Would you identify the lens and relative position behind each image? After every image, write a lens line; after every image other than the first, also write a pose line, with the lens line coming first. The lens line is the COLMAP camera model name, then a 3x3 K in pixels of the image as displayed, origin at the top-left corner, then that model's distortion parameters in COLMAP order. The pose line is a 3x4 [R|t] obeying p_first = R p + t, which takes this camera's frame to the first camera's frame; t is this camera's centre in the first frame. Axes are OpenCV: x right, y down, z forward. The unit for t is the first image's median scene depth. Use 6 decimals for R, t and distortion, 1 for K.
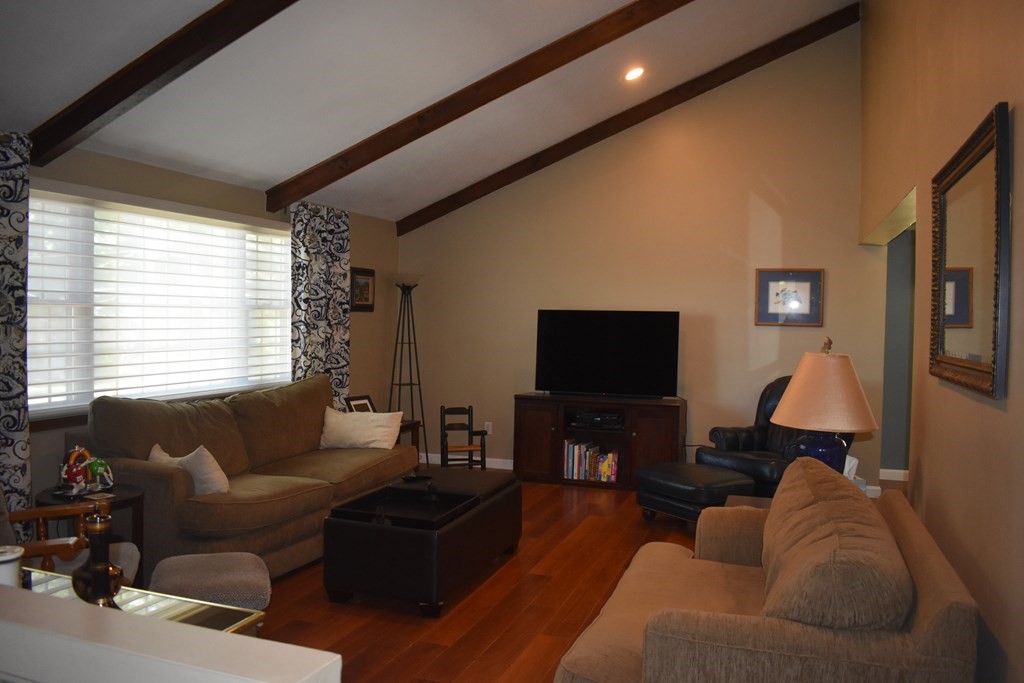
lens RADIAL K [[792.2, 0, 512.0], [0, 792.2, 341.5], [0, 0, 1]] dist [-0.098523, -0.003244]
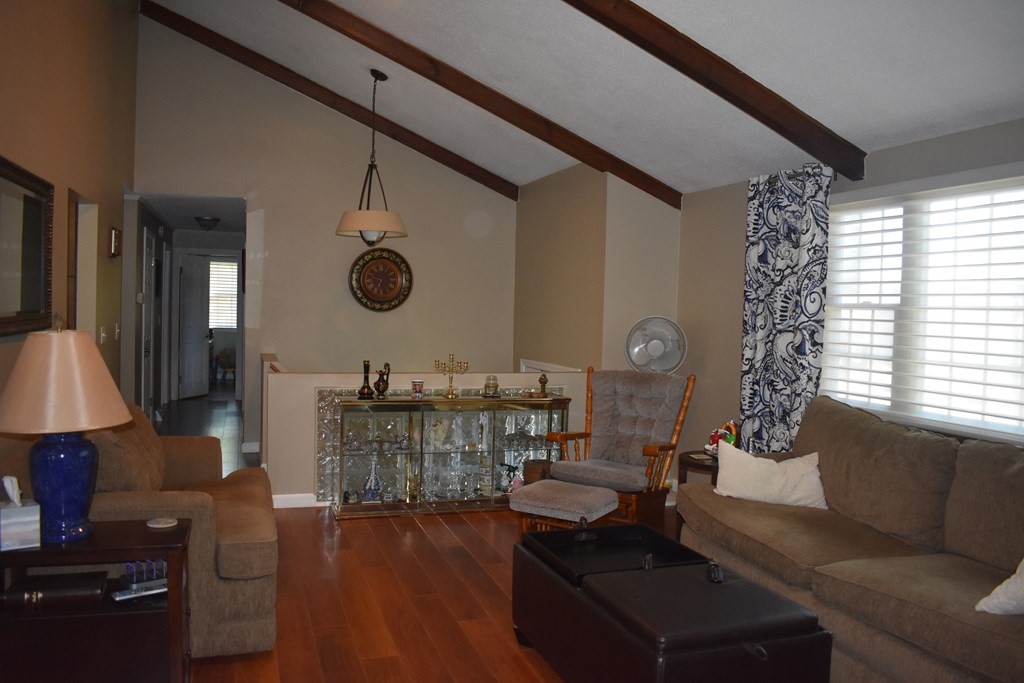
lens RADIAL K [[792.2, 0, 512.0], [0, 792.2, 341.5], [0, 0, 1]] dist [-0.098523, -0.003244]
pose [[-0.779256, -0.013116, -0.626568, 0.424287], [-0.061010, 0.996620, 0.055016, -0.031114], [0.623729, 0.081098, -0.777422, 1.495602]]
